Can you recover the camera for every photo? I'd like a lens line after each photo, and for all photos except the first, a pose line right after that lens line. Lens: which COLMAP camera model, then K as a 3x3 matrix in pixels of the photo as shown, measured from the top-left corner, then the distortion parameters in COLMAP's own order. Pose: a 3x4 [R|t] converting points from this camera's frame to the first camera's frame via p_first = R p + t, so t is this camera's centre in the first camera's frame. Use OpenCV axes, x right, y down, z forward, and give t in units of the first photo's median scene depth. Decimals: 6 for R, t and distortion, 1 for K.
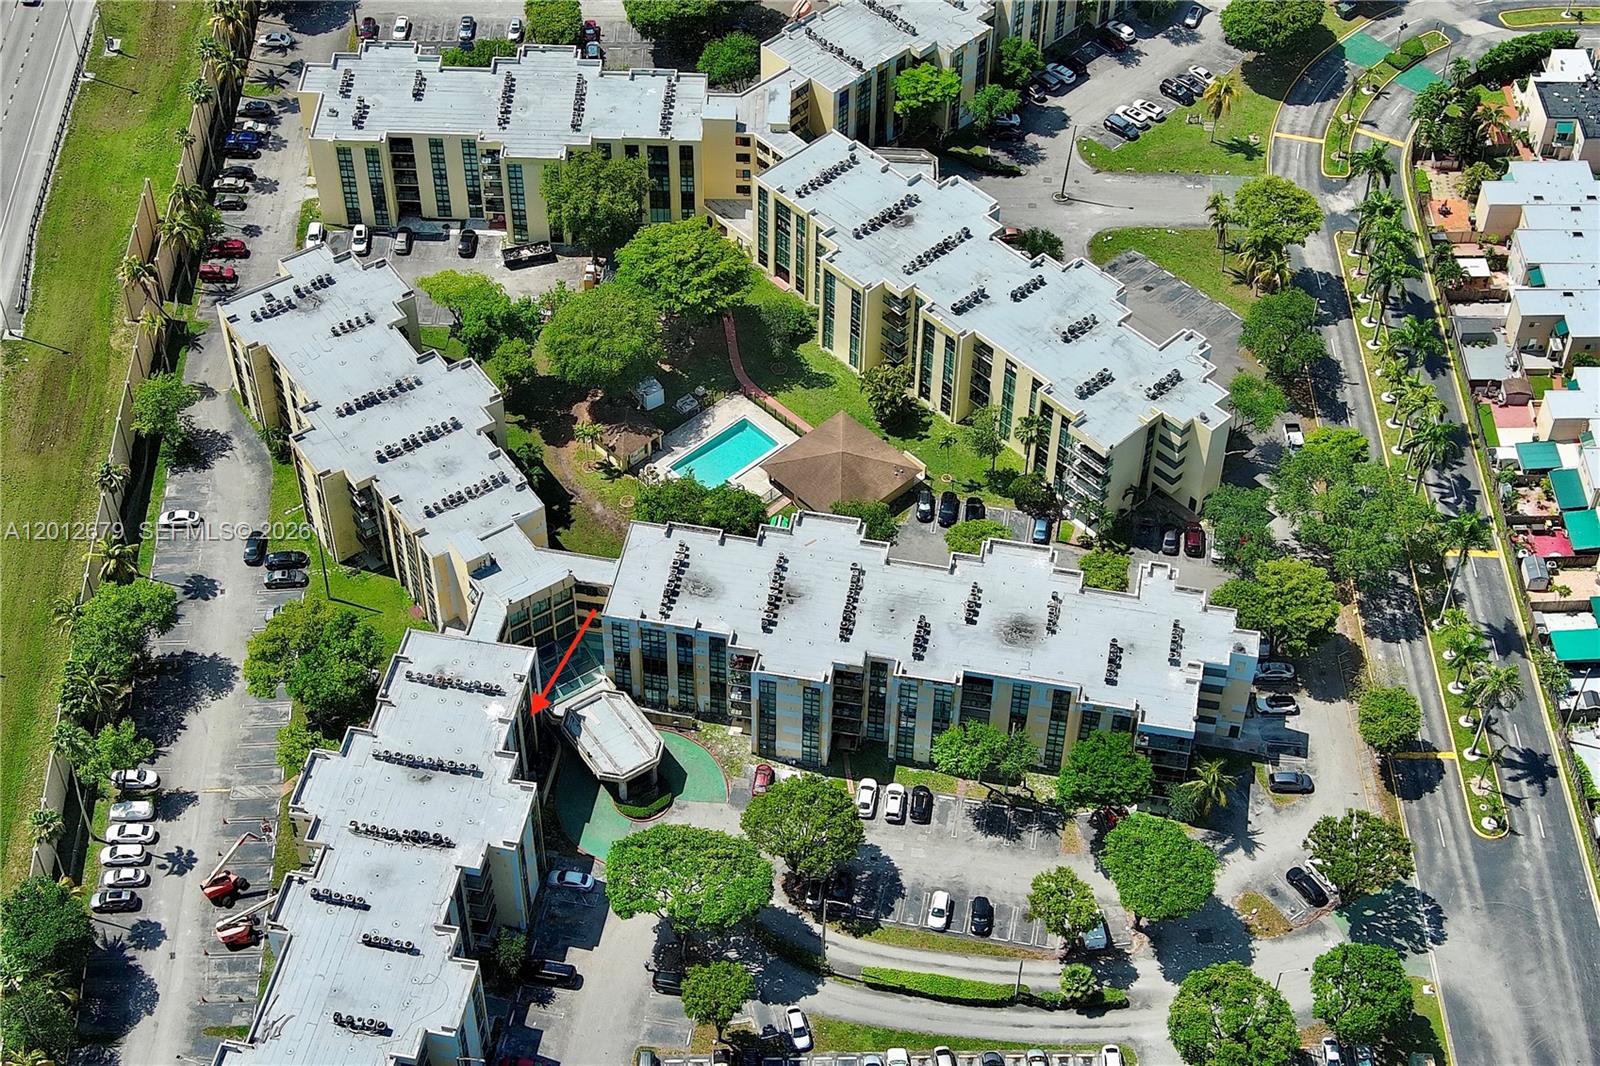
lens RADIAL K [[2463.7, 0, 800.0], [0, 2463.7, 533.0], [0, 0, 1]] dist [0.052351, -0.121254]
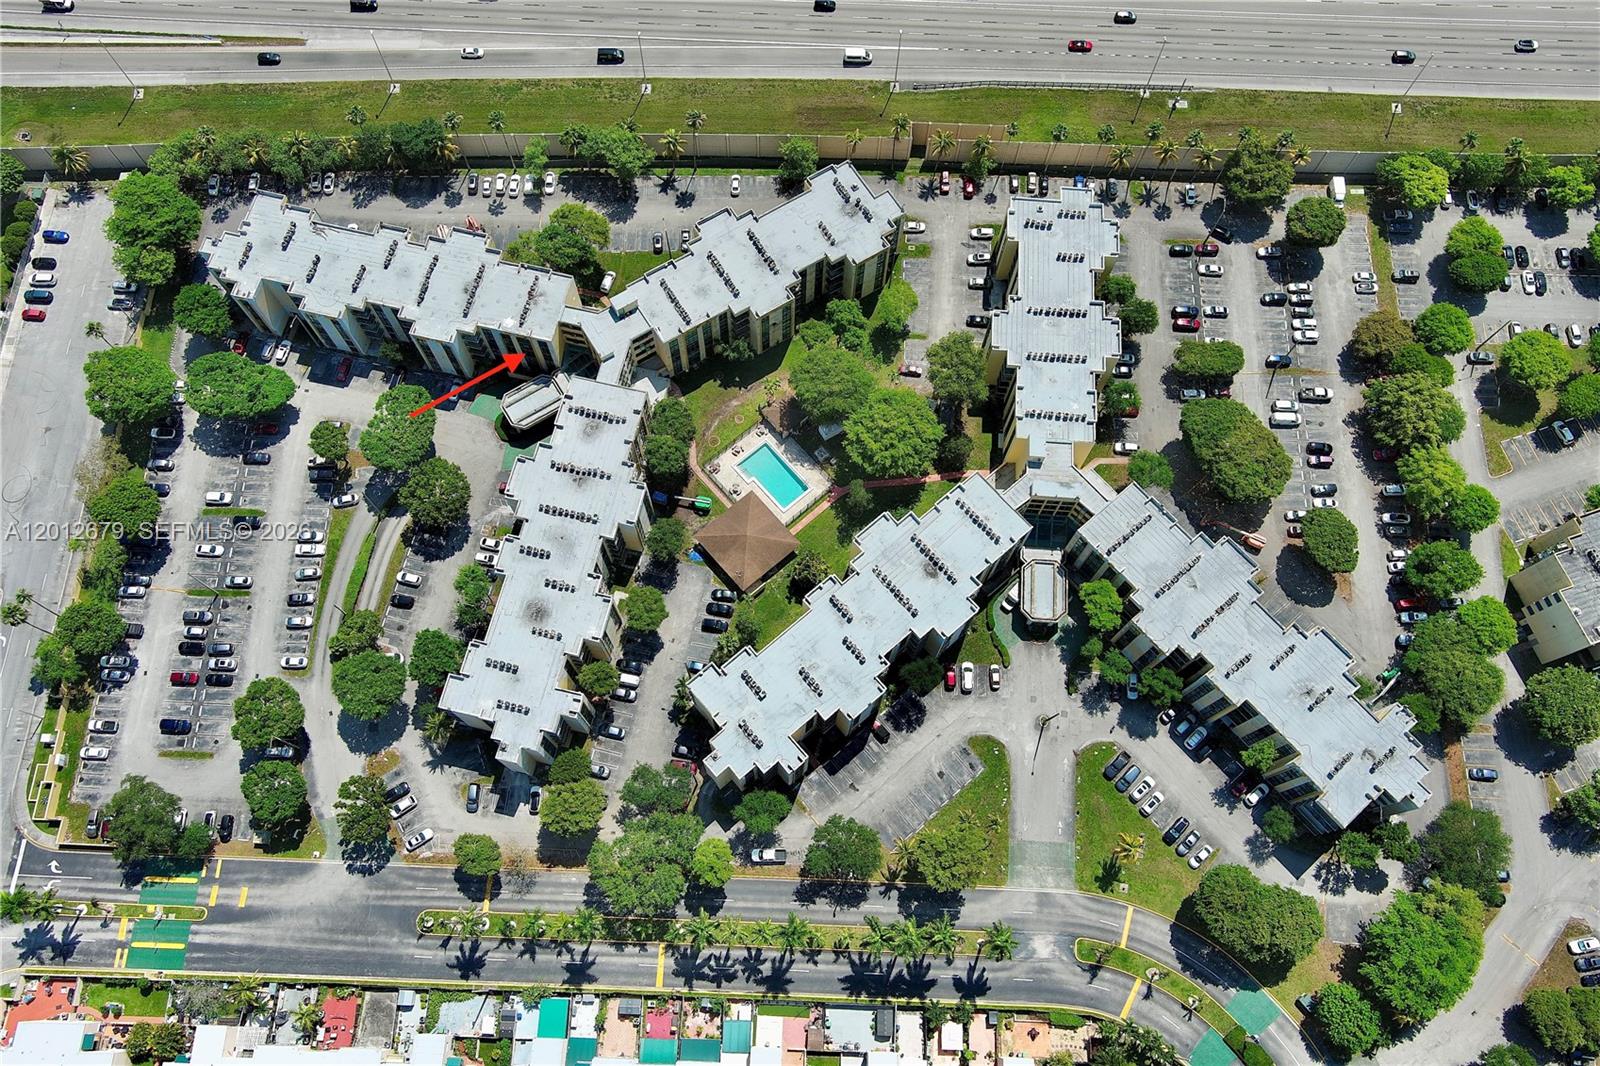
lens RADIAL K [[1231.7, 0, 800.0], [0, 1231.7, 533.0], [0, 0, 1]] dist [0.047284, -0.103889]
pose [[-0.043821, 0.938496, -0.342497, 0.287630], [-0.744304, 0.198010, 0.637811, -0.568387], [0.666402, 0.282872, 0.689850, 0.515091]]
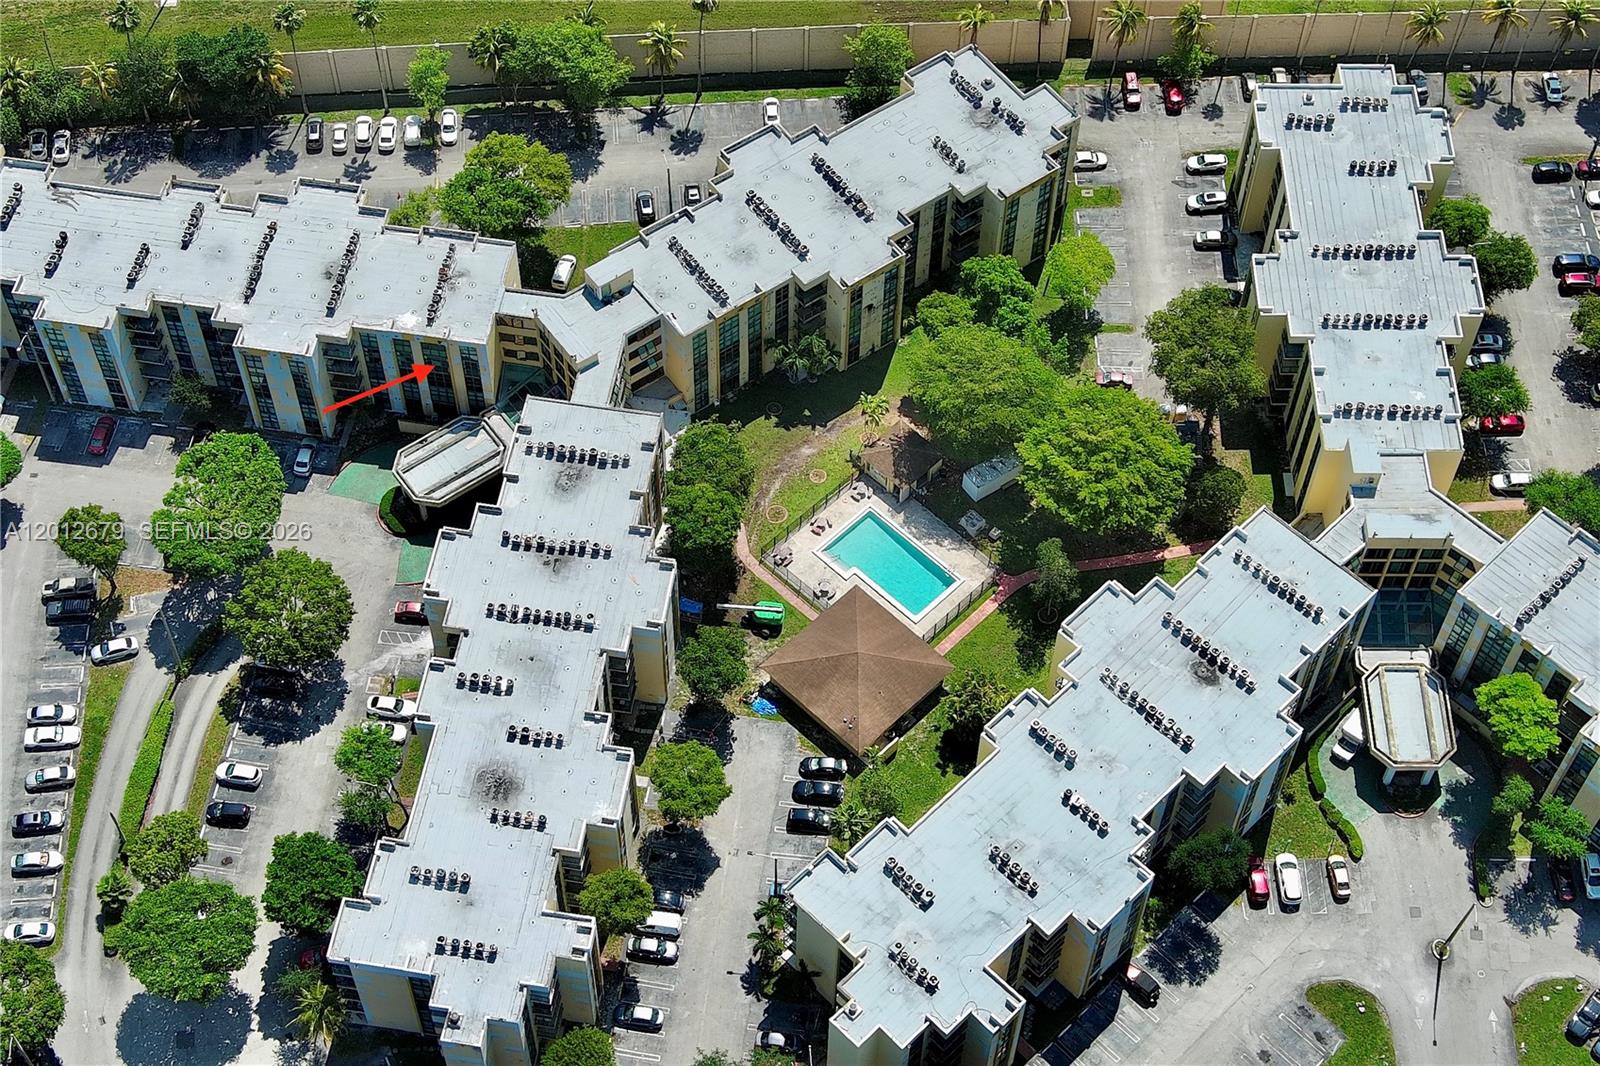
lens RADIAL K [[2463.7, 0, 800.0], [0, 2463.7, 533.0], [0, 0, 1]] dist [0.052351, -0.121254]
pose [[0.027322, 0.825538, -0.563685, 0.475032], [-0.742908, 0.394063, 0.541112, -0.509014], [0.668836, 0.403982, 0.624065, 0.465356]]
